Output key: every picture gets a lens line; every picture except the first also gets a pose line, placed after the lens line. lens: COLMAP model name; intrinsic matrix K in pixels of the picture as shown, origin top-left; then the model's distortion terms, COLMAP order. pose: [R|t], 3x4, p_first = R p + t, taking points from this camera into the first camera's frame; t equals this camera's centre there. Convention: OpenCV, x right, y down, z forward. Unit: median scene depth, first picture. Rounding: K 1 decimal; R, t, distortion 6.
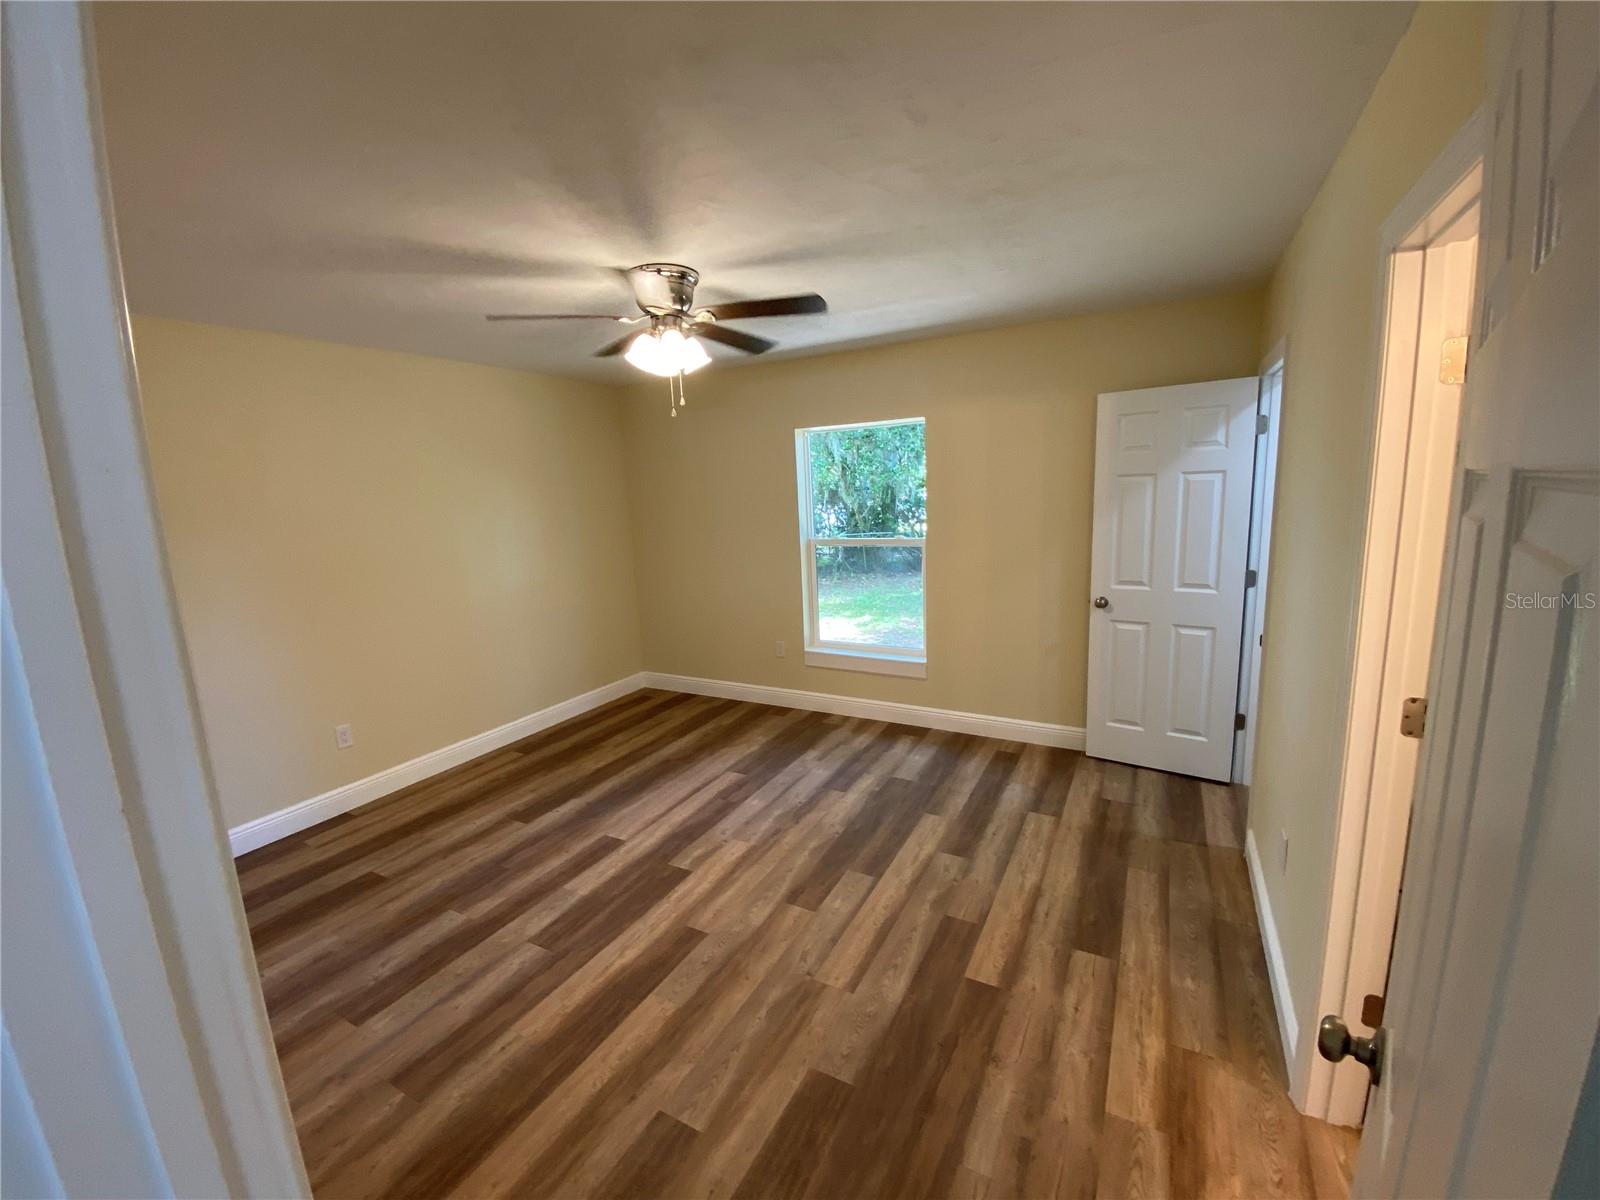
lens RADIAL K [[648.2, 0, 800.0], [0, 648.2, 600.0], [0, 0, 1]] dist [0.030153, -0.027357]
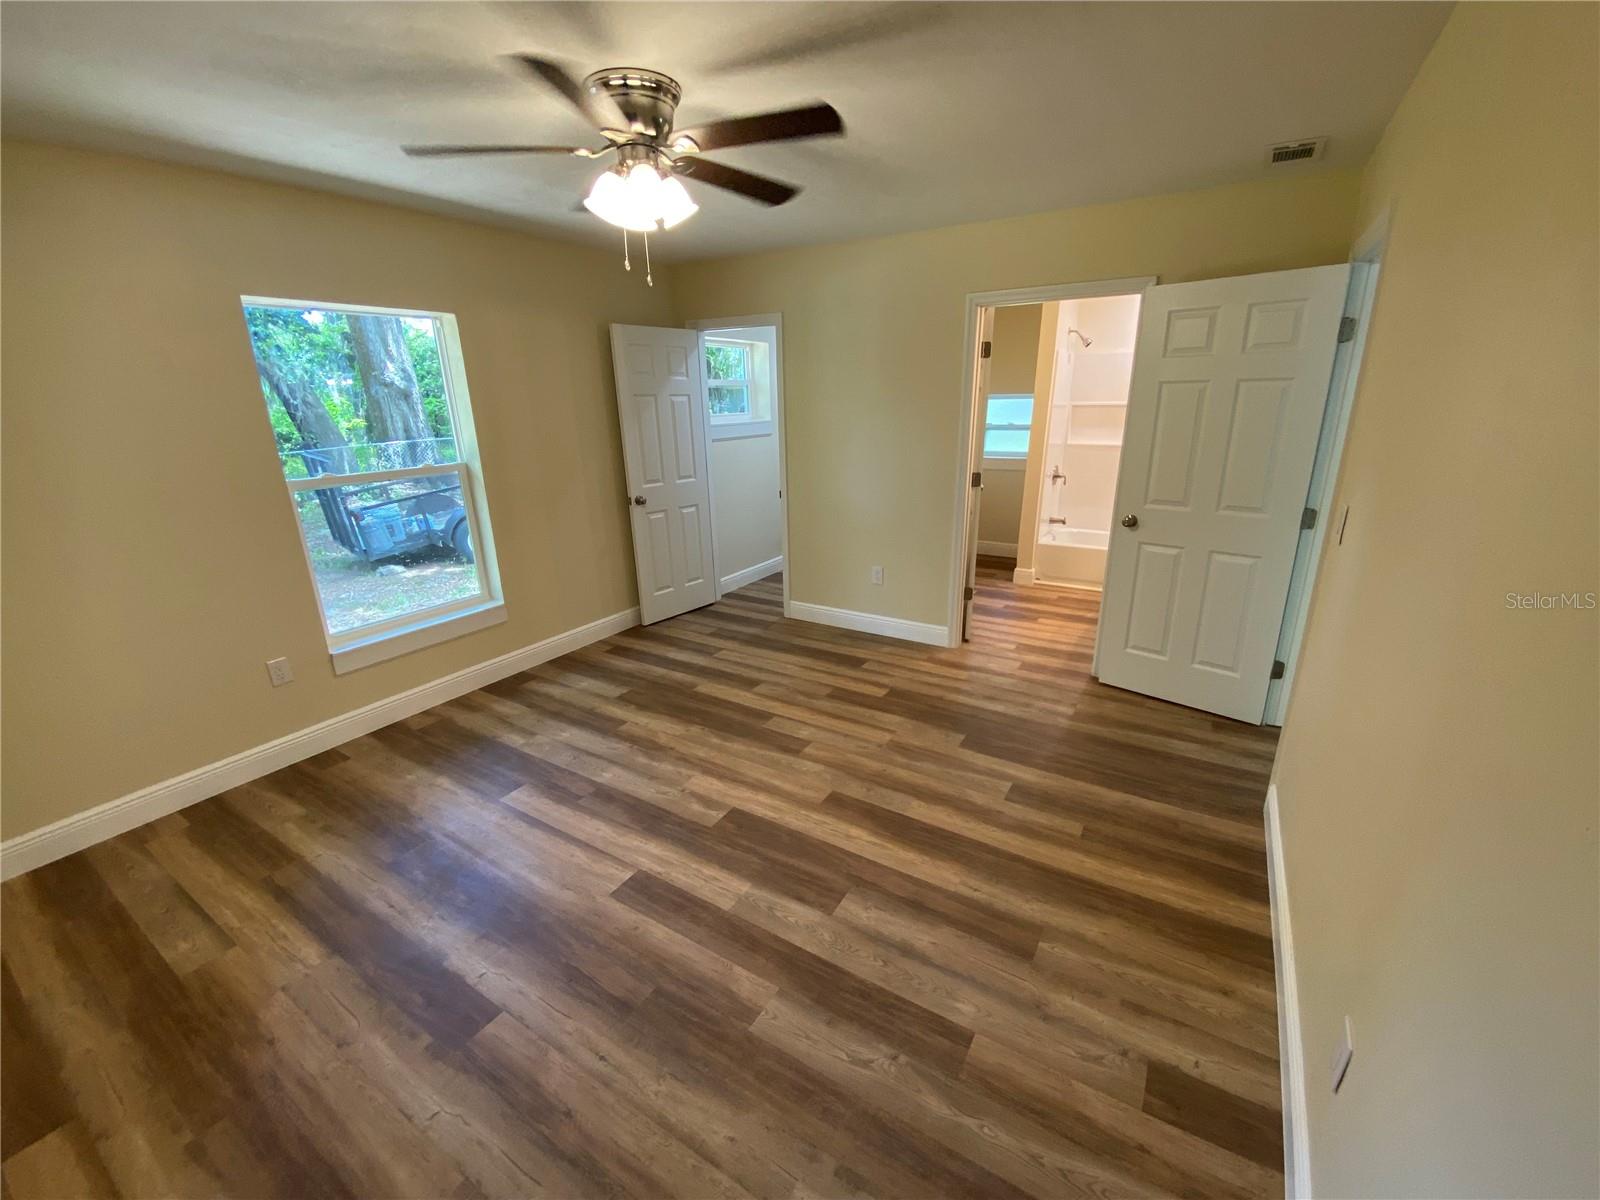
lens RADIAL K [[648.2, 0, 800.0], [0, 648.2, 600.0], [0, 0, 1]] dist [0.030153, -0.027357]
pose [[0.060320, -0.260866, 0.963489, -0.891391], [0.192973, 0.950084, 0.245155, -0.069795], [-0.979348, 0.171140, 0.107649, 0.686539]]
